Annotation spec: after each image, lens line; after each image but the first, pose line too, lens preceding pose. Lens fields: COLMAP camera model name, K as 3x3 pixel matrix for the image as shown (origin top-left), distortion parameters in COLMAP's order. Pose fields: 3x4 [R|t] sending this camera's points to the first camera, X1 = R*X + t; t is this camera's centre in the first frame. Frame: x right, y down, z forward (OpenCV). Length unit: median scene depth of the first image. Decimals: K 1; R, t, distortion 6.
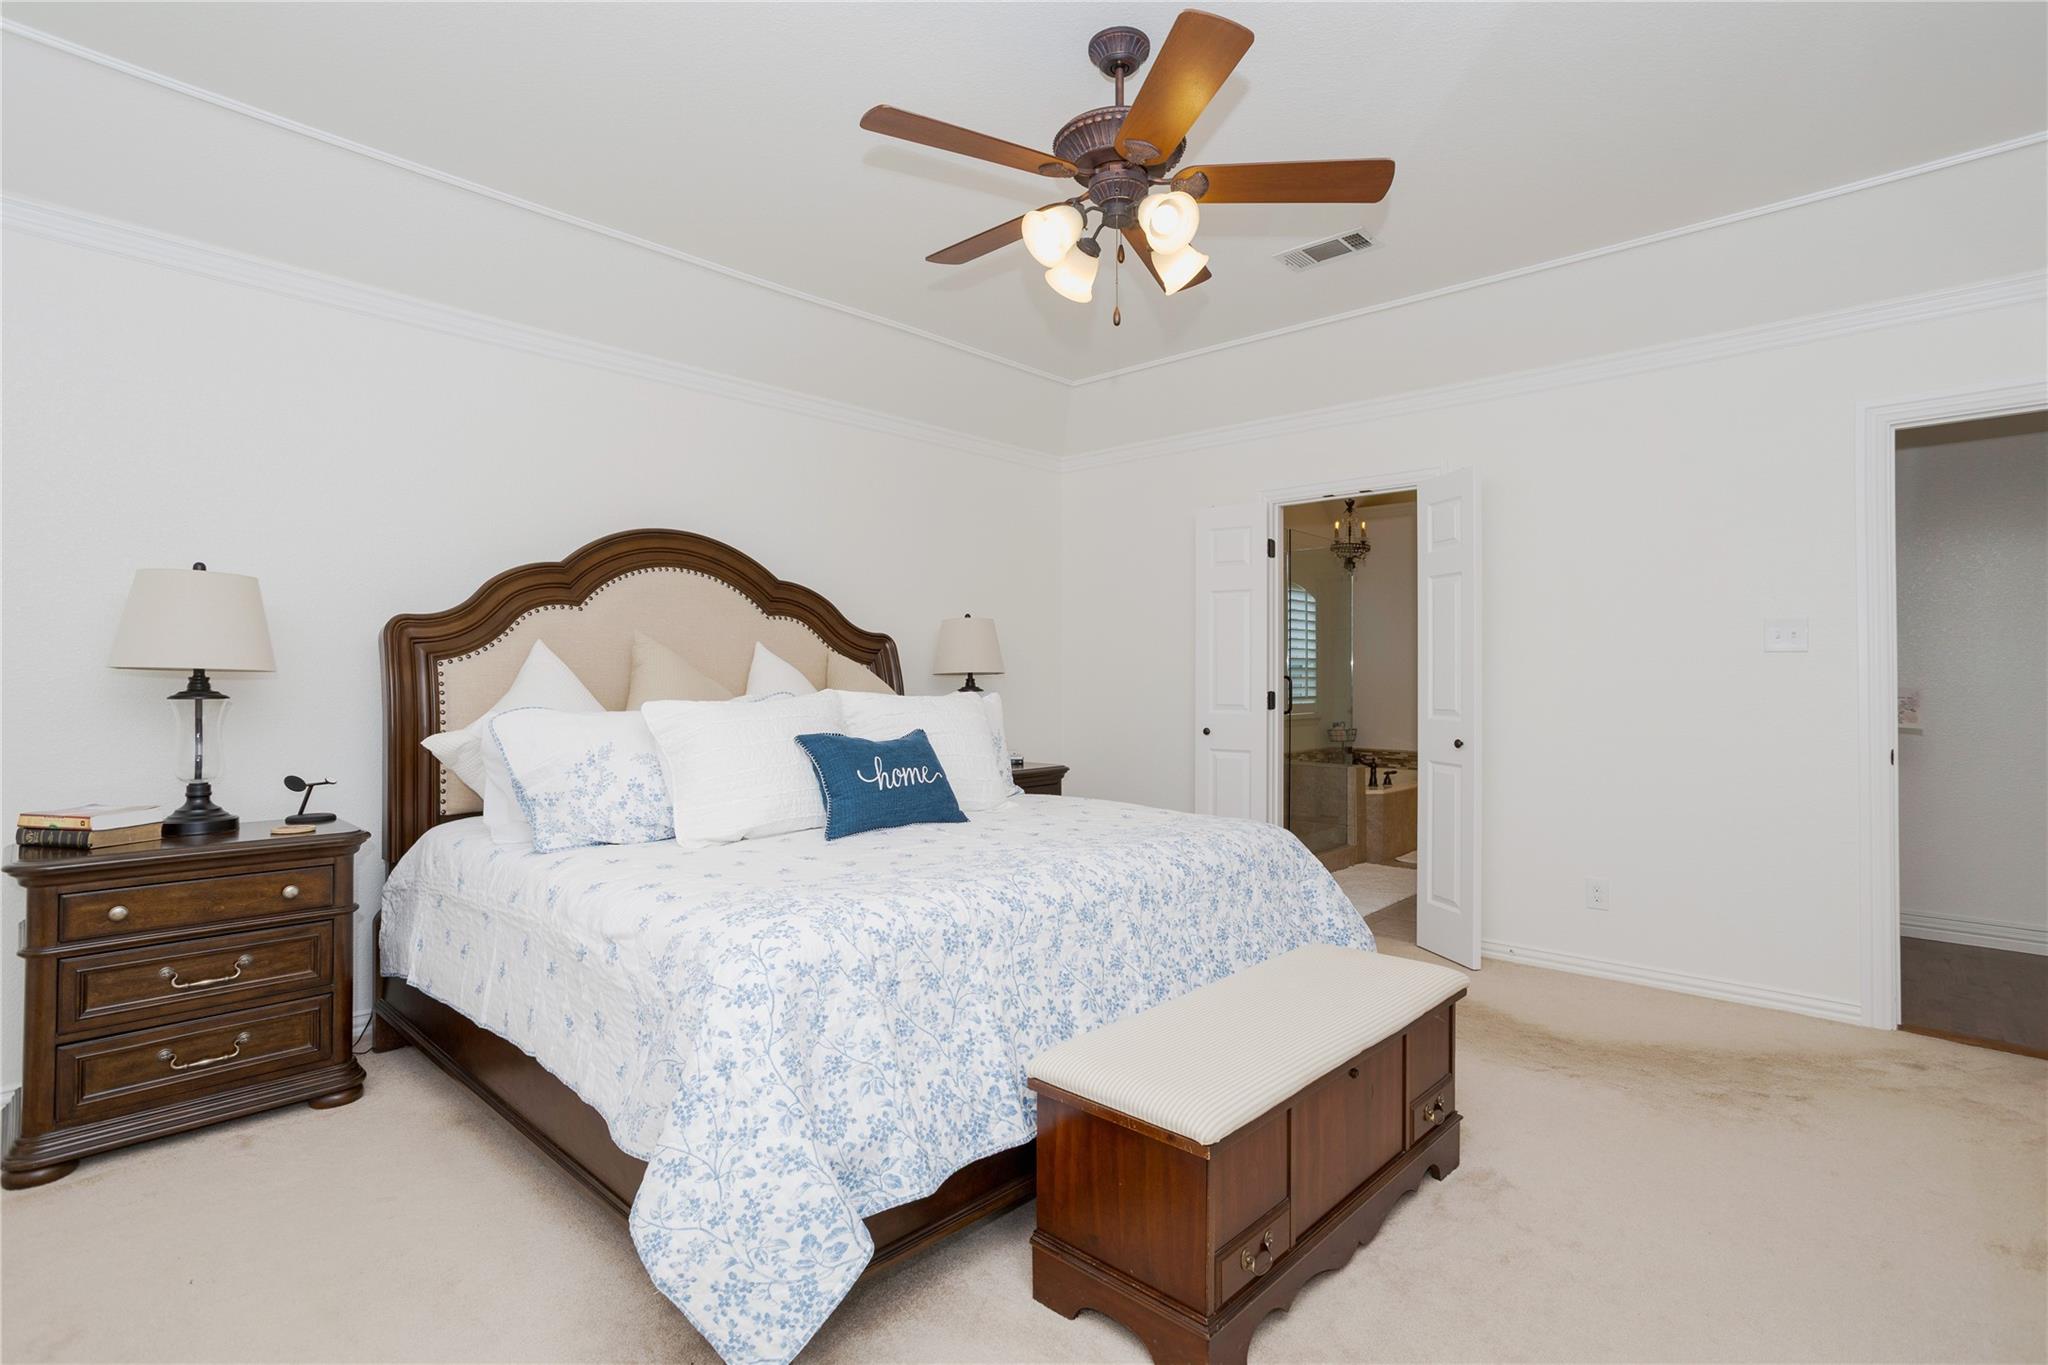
lens RADIAL K [[999.8, 0, 1025.4], [0, 999.8, 656.4], [0, 0, 1]] dist [-0.001665, -0.000866]
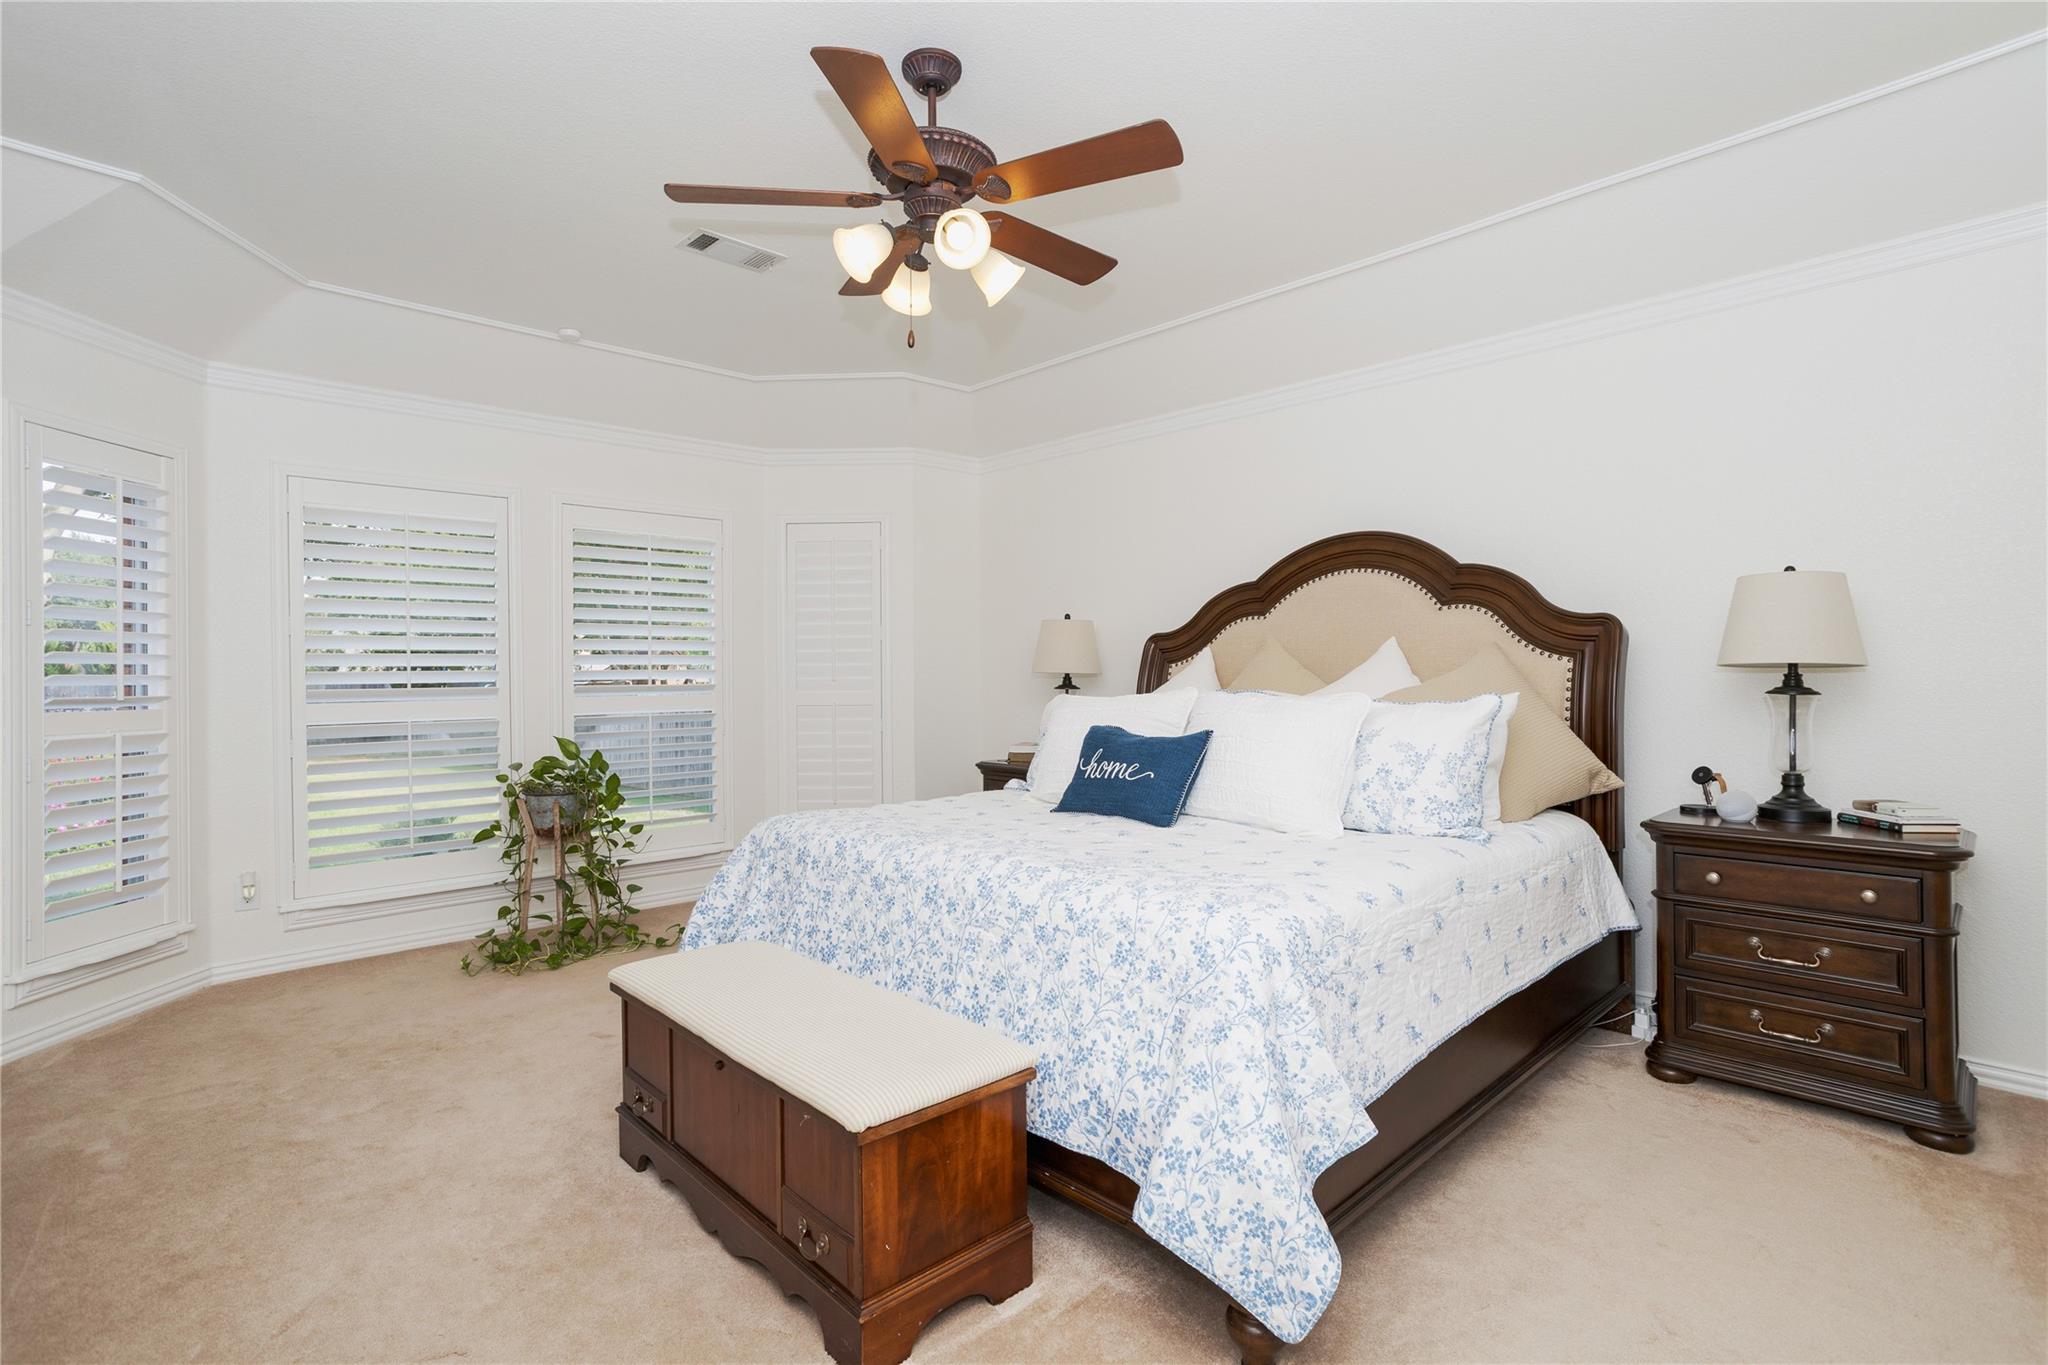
lens RADIAL K [[963.0, 0, 1024.0], [0, 963.0, 682.5], [0, 0, 1]] dist [-0.003677, -0.000373]
pose [[-0.053921, 0.004574, -0.998535, 0.256762], [0.026368, 0.999647, 0.003155, 0.006454], [0.998197, -0.026159, -0.054022, 0.274310]]
